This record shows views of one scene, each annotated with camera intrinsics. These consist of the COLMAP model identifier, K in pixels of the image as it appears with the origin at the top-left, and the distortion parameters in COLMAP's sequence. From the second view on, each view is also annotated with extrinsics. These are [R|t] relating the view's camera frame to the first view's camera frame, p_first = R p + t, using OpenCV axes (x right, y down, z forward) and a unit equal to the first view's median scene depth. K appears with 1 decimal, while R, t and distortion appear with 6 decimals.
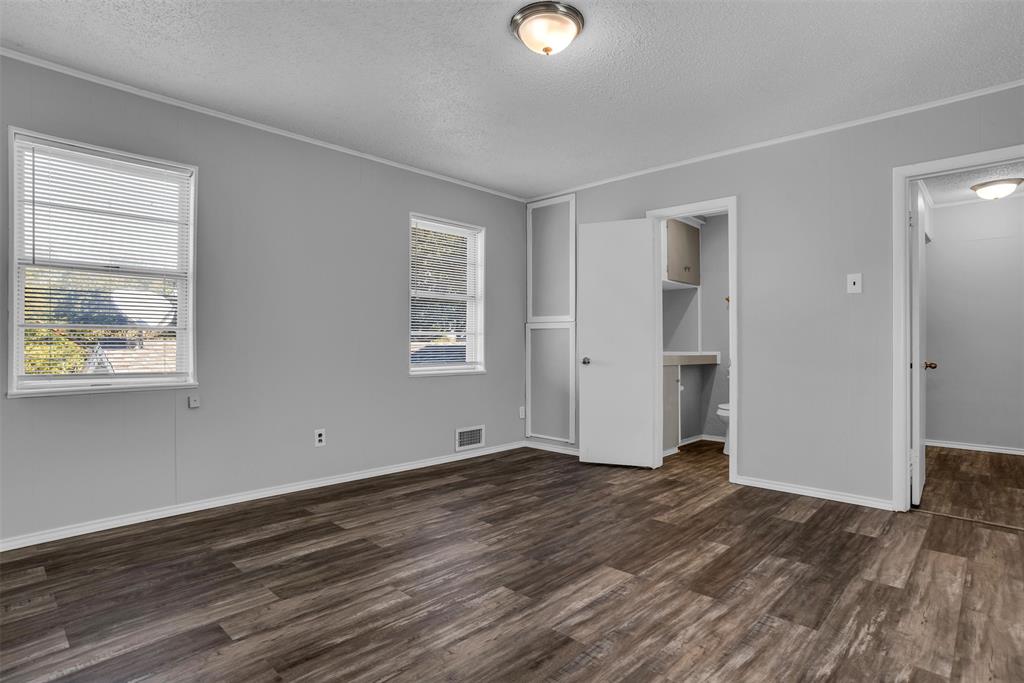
lens RADIAL K [[537.7, 0, 509.9], [0, 537.7, 338.4], [0, 0, 1]] dist [-0.076529, 0.048662]
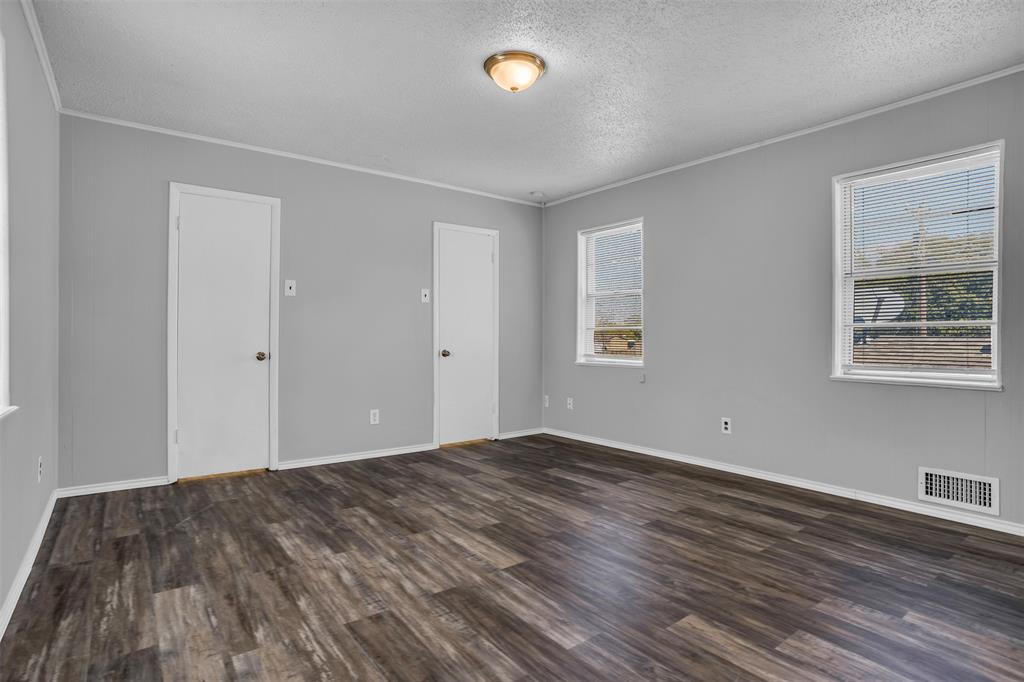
lens RADIAL K [[537.7, 0, 509.9], [0, 537.7, 337.9], [0, 0, 1]] dist [-0.076529, 0.048662]
pose [[-0.175651, -0.004297, -0.984443, 1.185123], [0.008749, 0.999944, -0.005926, 0.018935], [0.984414, -0.009654, -0.175604, 1.163609]]
